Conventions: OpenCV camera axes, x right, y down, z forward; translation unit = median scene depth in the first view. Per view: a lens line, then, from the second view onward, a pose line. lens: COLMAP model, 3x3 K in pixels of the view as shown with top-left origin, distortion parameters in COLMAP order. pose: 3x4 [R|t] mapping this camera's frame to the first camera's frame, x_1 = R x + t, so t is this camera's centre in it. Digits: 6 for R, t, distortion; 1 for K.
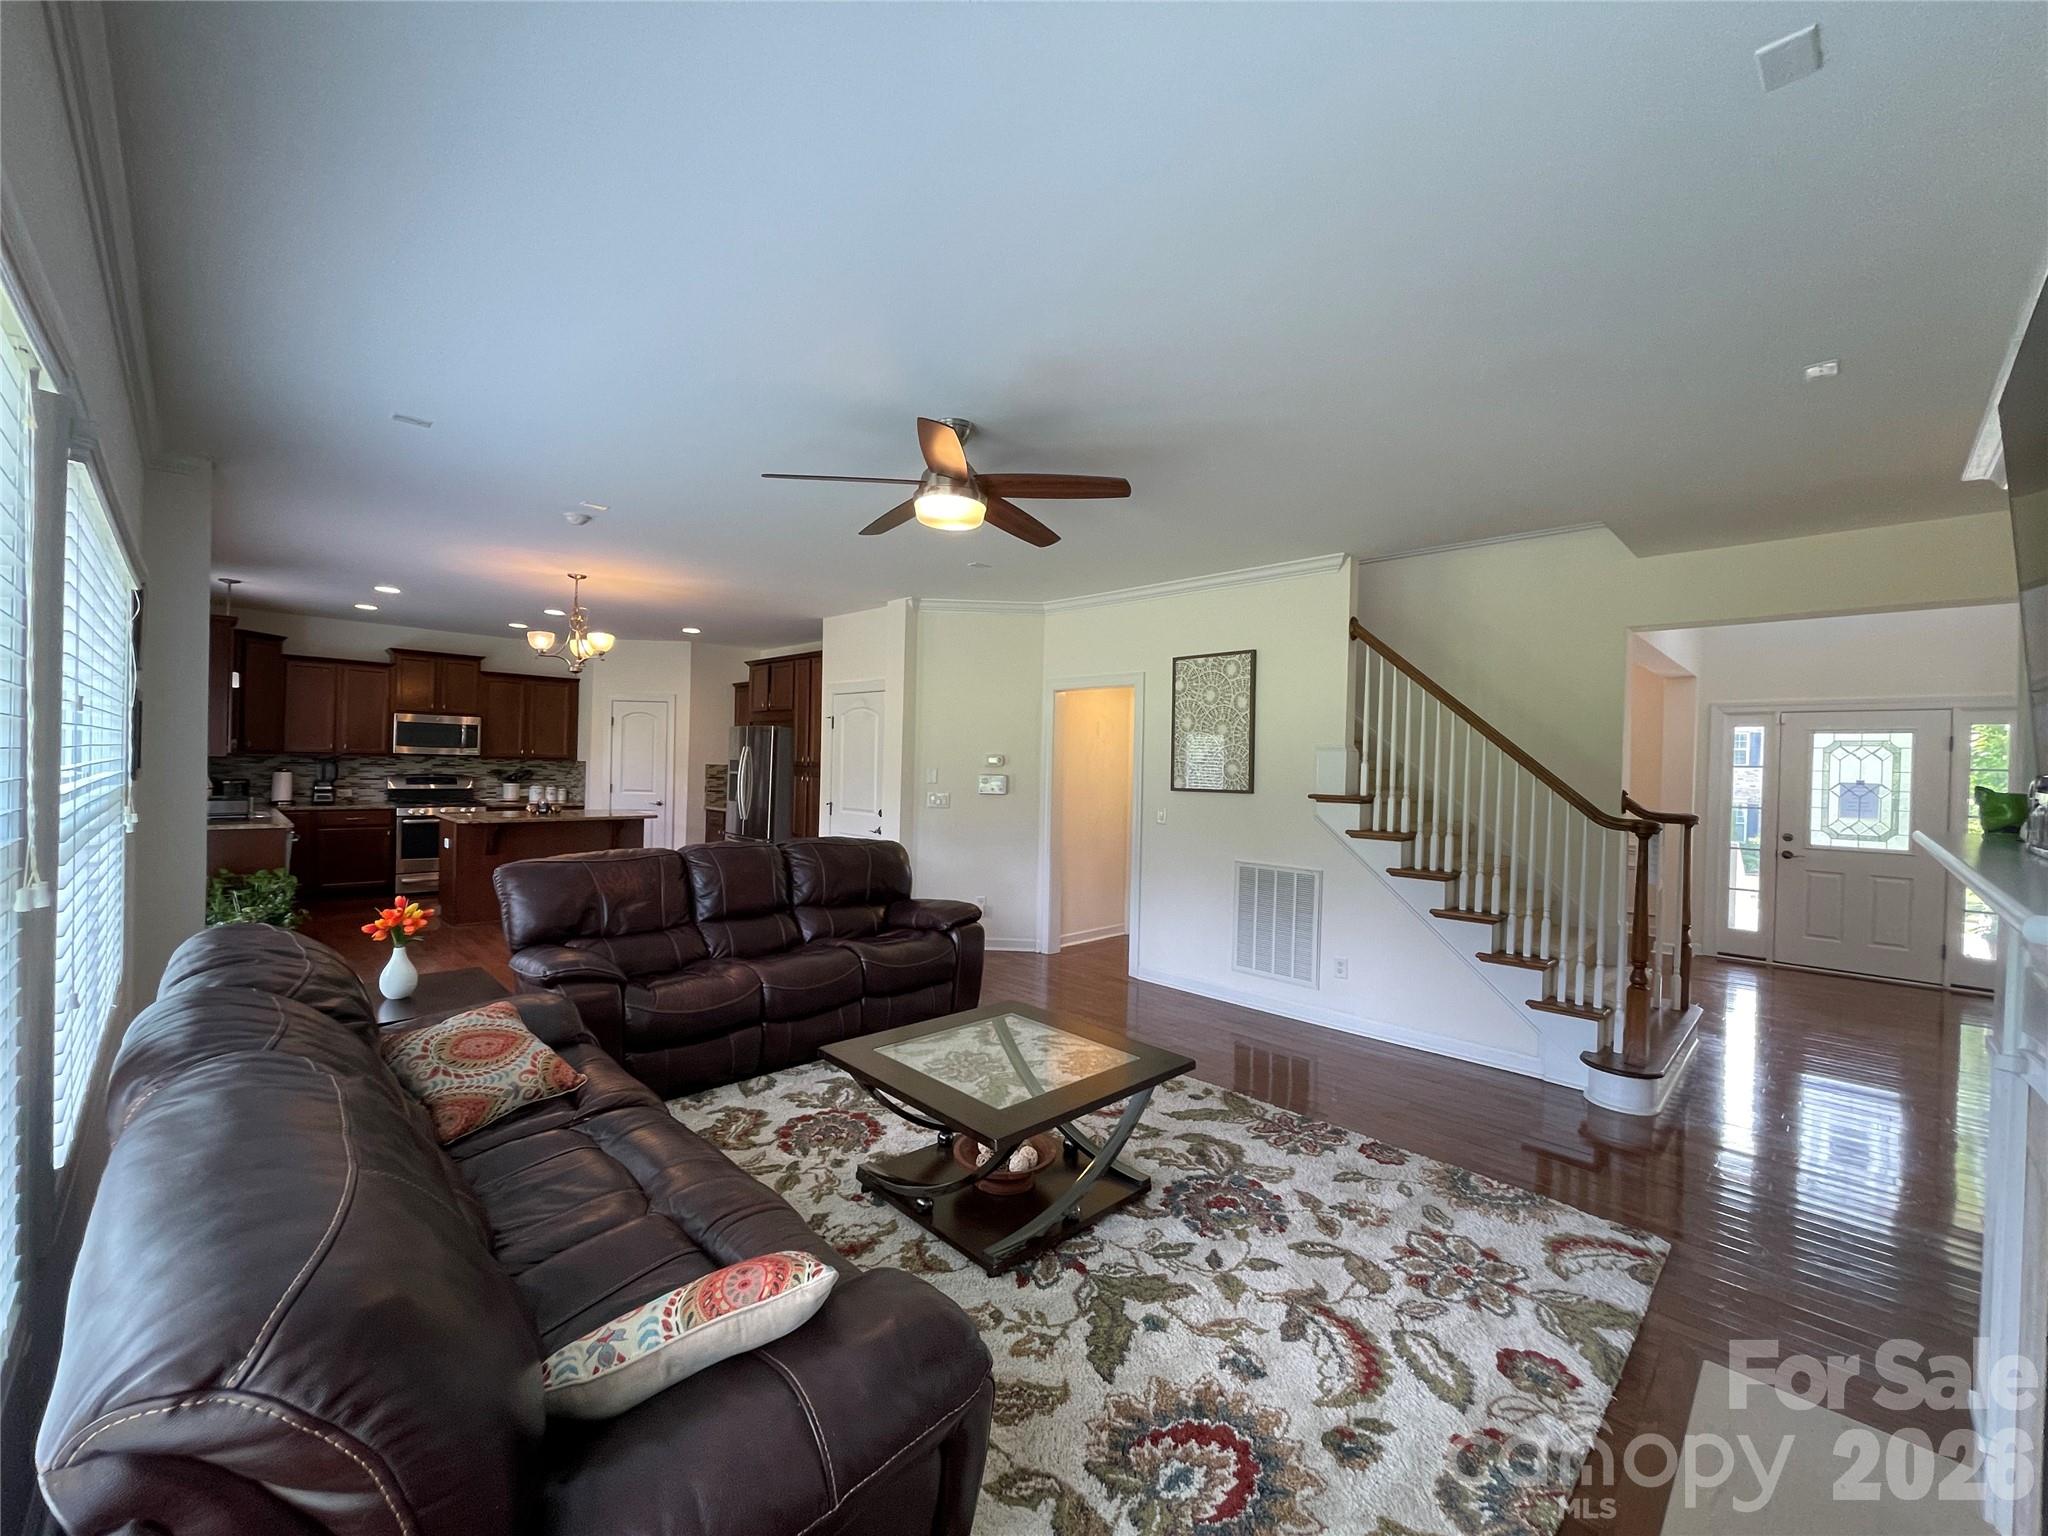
lens RADIAL K [[823.5, 0, 1017.5], [0, 823.5, 768.7], [0, 0, 1]] dist [-0.000467, -0.001487]
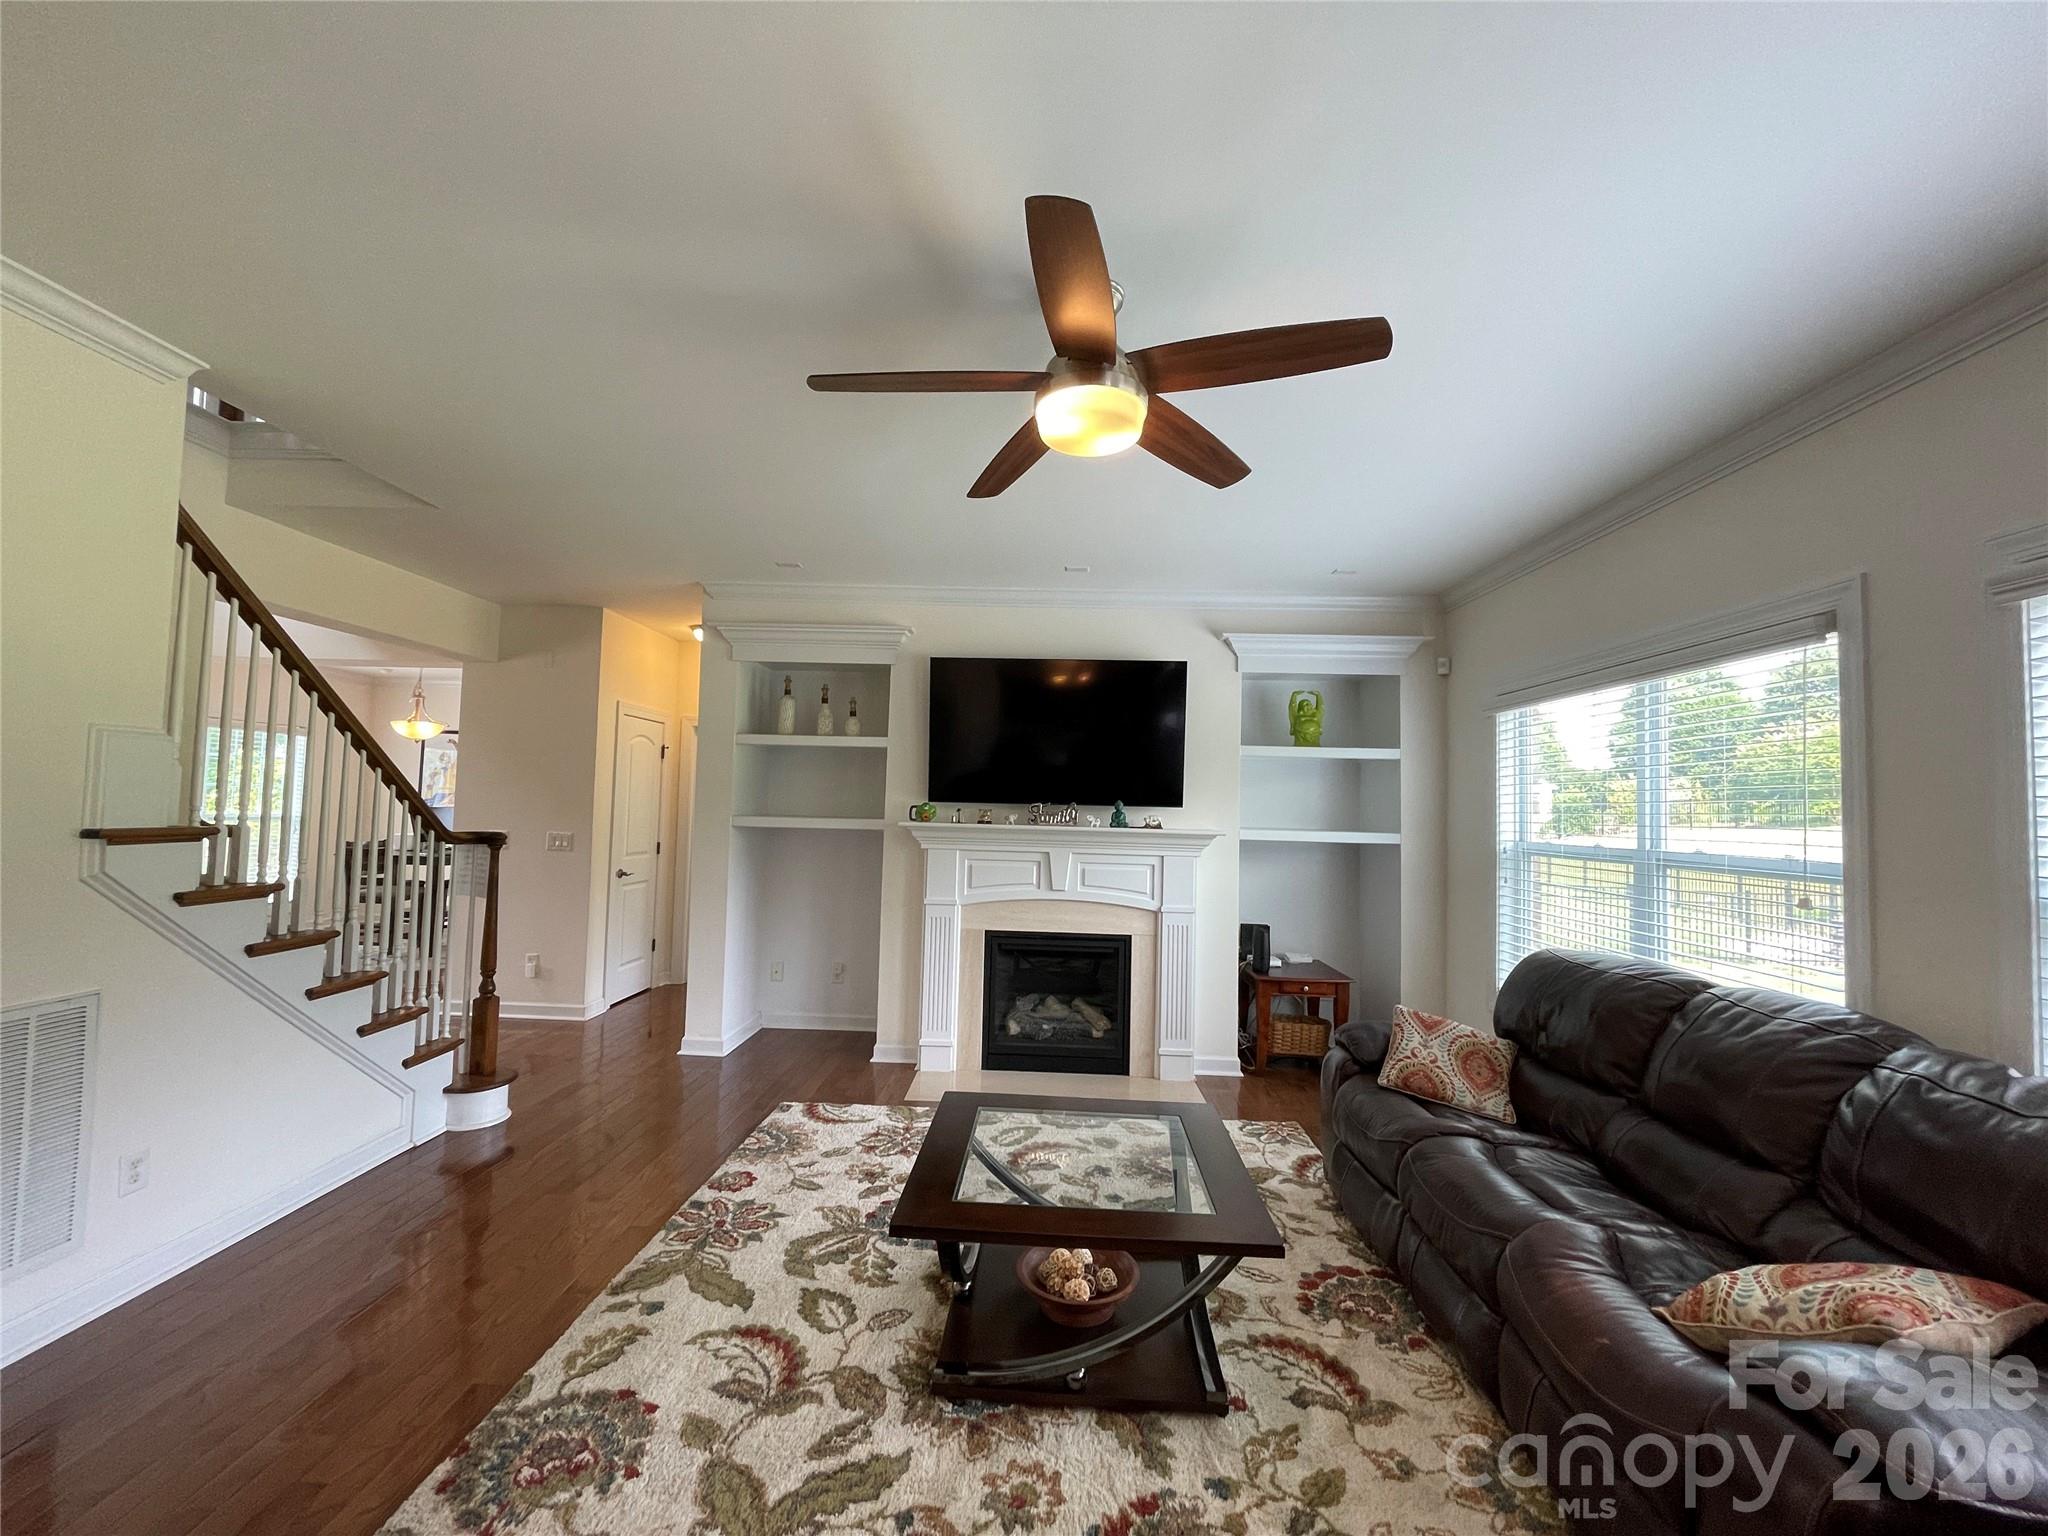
lens RADIAL K [[823.5, 0, 1024.0], [0, 823.5, 766.2], [0, 0, 1]] dist [-0.000467, -0.001487]
pose [[-0.690281, -0.004134, 0.723529, -0.216237], [-0.037333, 0.998855, -0.029910, -0.006466], [-0.722578, -0.047658, -0.689645, 0.612173]]
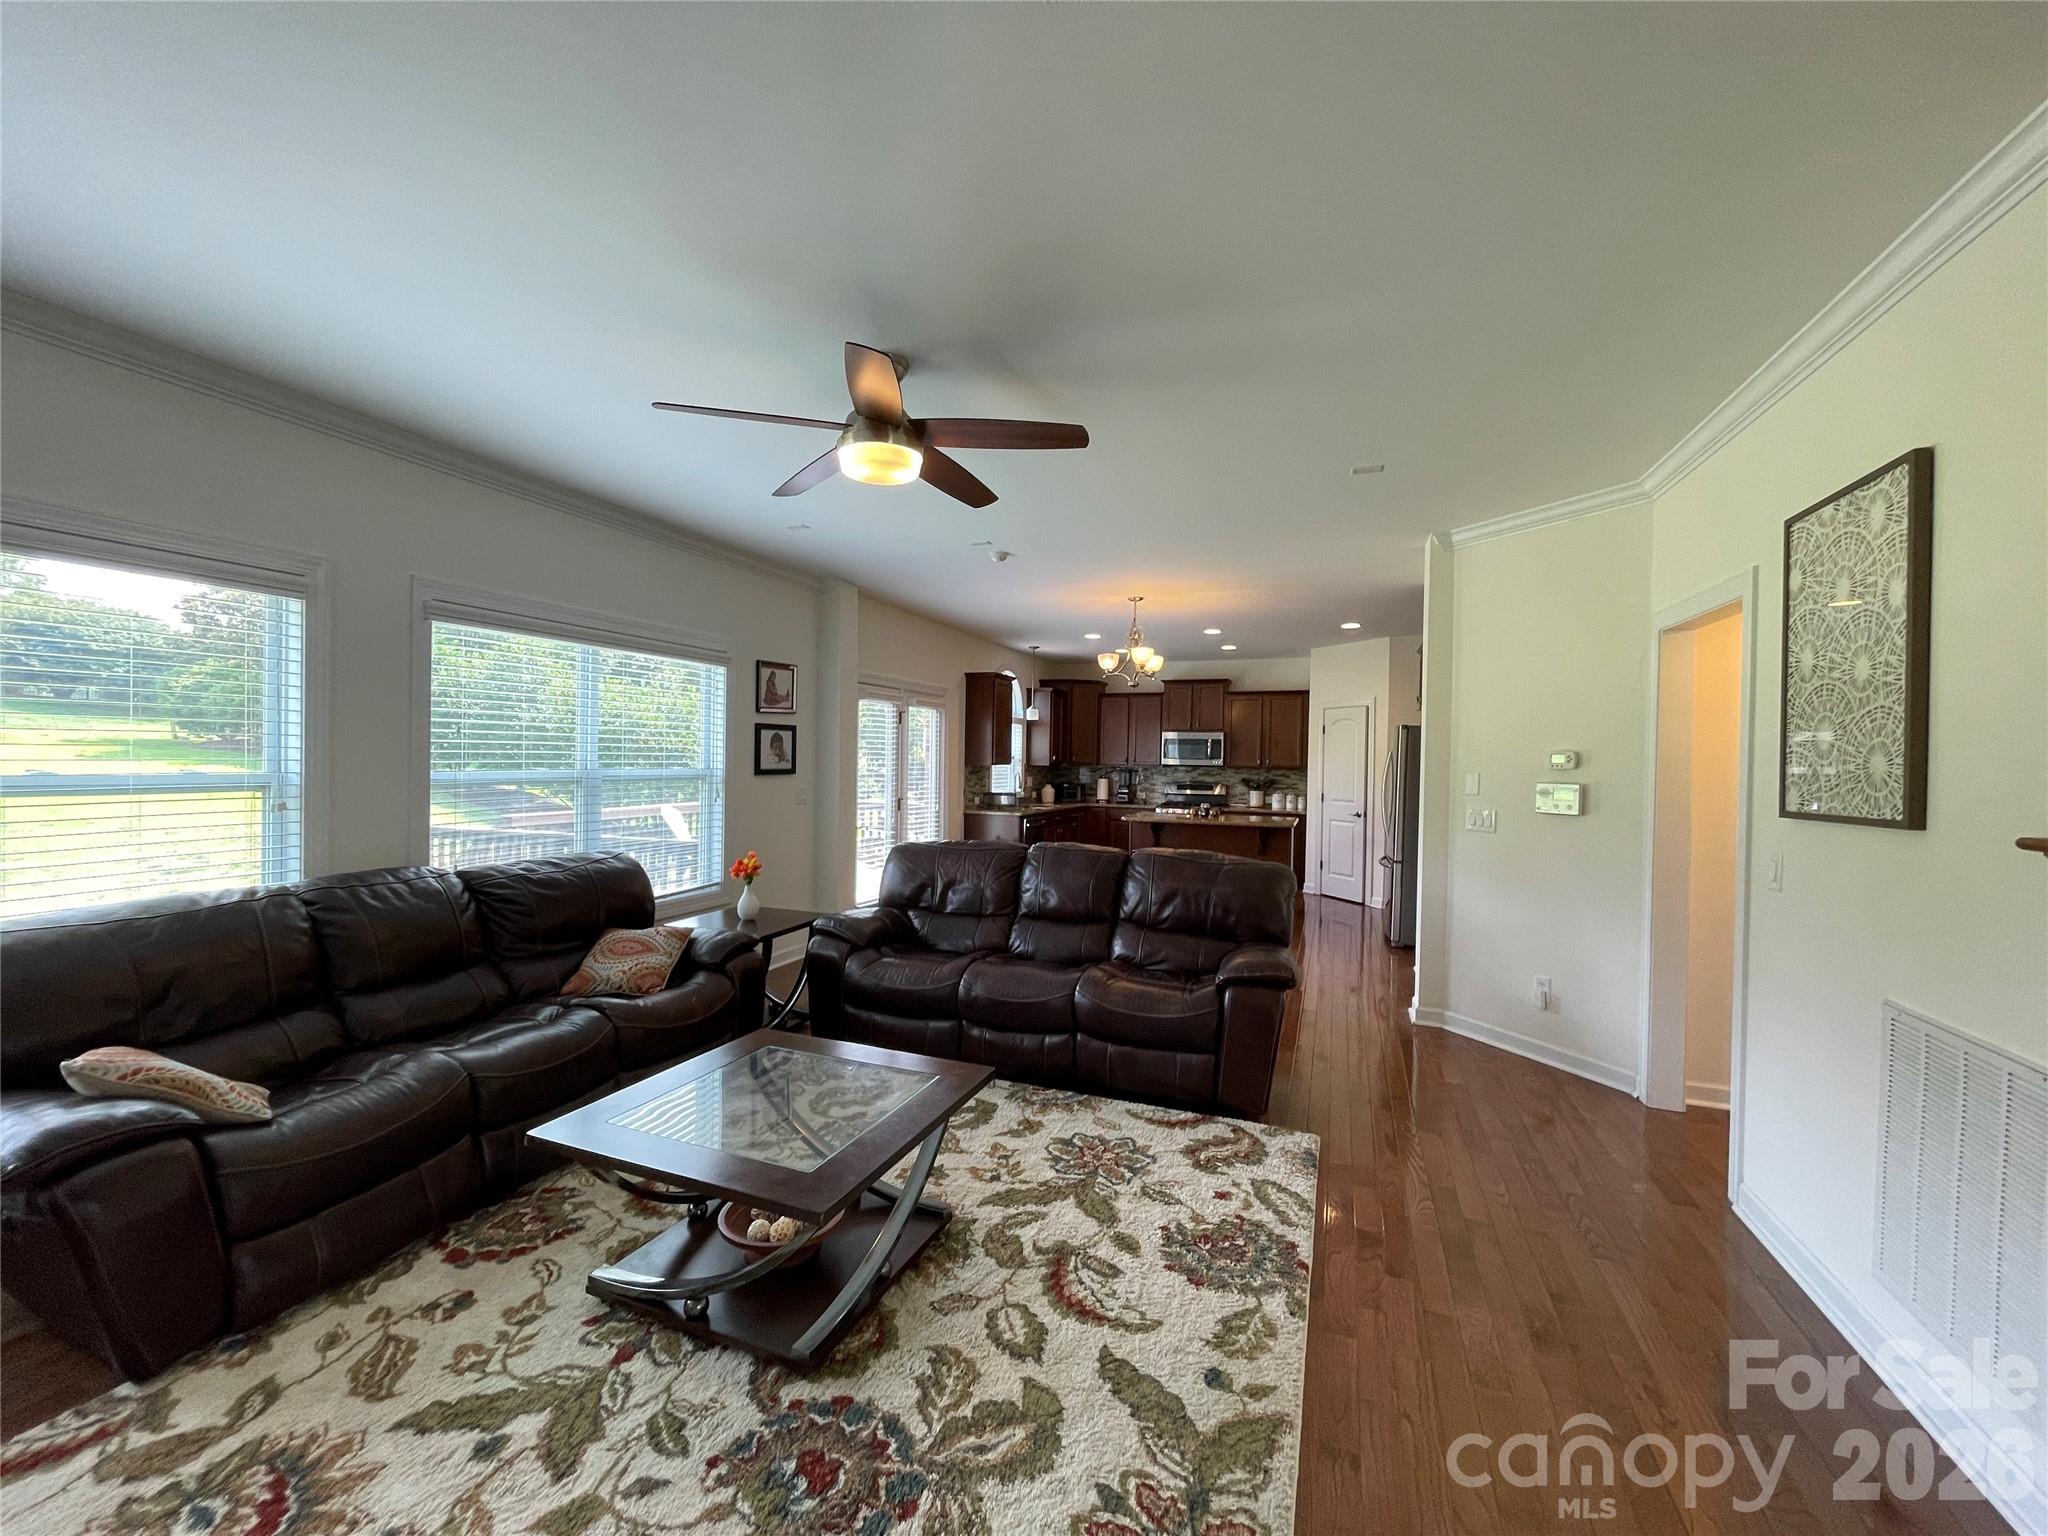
lens RADIAL K [[823.5, 0, 1019.7], [0, 823.5, 769.3], [0, 0, 1]] dist [-0.000467, -0.001487]
pose [[0.412839, -0.006624, -0.910780, 0.315033], [-0.013041, 0.999828, -0.013183, 0.008967], [0.910711, 0.017320, 0.412682, 0.324039]]
